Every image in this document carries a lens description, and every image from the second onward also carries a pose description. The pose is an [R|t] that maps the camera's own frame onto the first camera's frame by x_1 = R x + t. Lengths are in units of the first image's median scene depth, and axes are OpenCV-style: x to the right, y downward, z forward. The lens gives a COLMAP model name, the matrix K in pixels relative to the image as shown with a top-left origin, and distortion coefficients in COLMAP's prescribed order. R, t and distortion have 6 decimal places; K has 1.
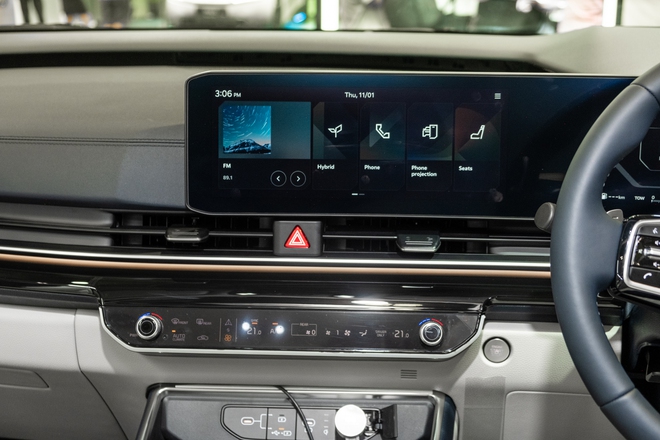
lens RADIAL K [[991.9, 0, 329.8], [0, 991.9, 224.3], [0, 0, 1]] dist [0.026545, 0.000000]
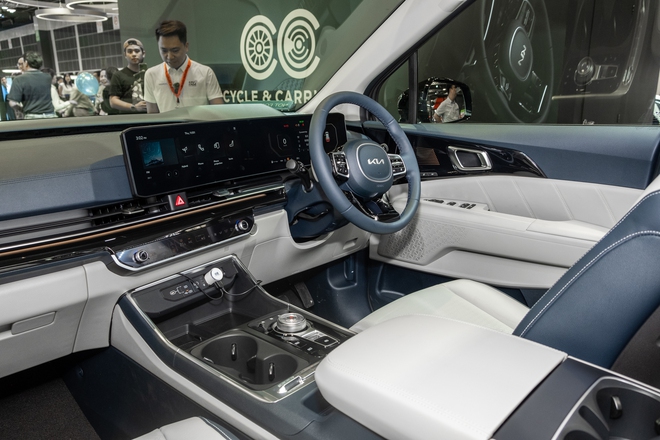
lens RADIAL K [[527.1, 0, 329.4], [0, 527.1, 220.0], [0, 0, 1]] dist [-0.013605, 0.004941]
pose [[0.565077, -0.219732, 0.795240, -0.789318], [0.240360, 0.965915, 0.096098, 0.023106], [-0.789250, 0.136841, 0.598631, 0.052780]]
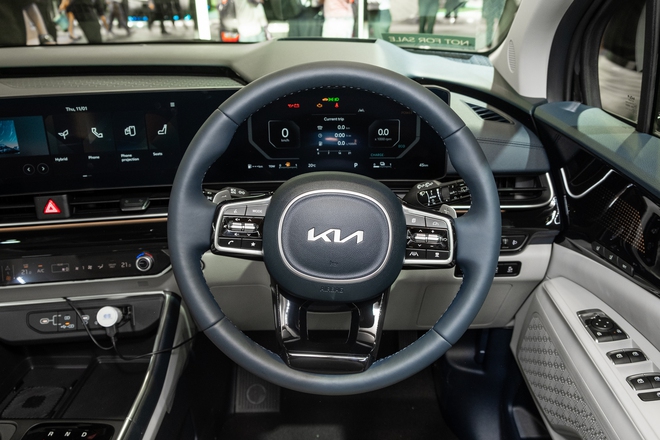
lens RADIAL K [[527.1, 0, 332.0], [0, 527.1, 219.7], [0, 0, 1]] dist [-0.013605, 0.004941]
pose [[0.985580, -0.088772, 0.144054, 0.273855], [0.060394, 0.979808, 0.190602, -0.094864], [-0.158066, -0.179153, 0.971040, 0.159752]]
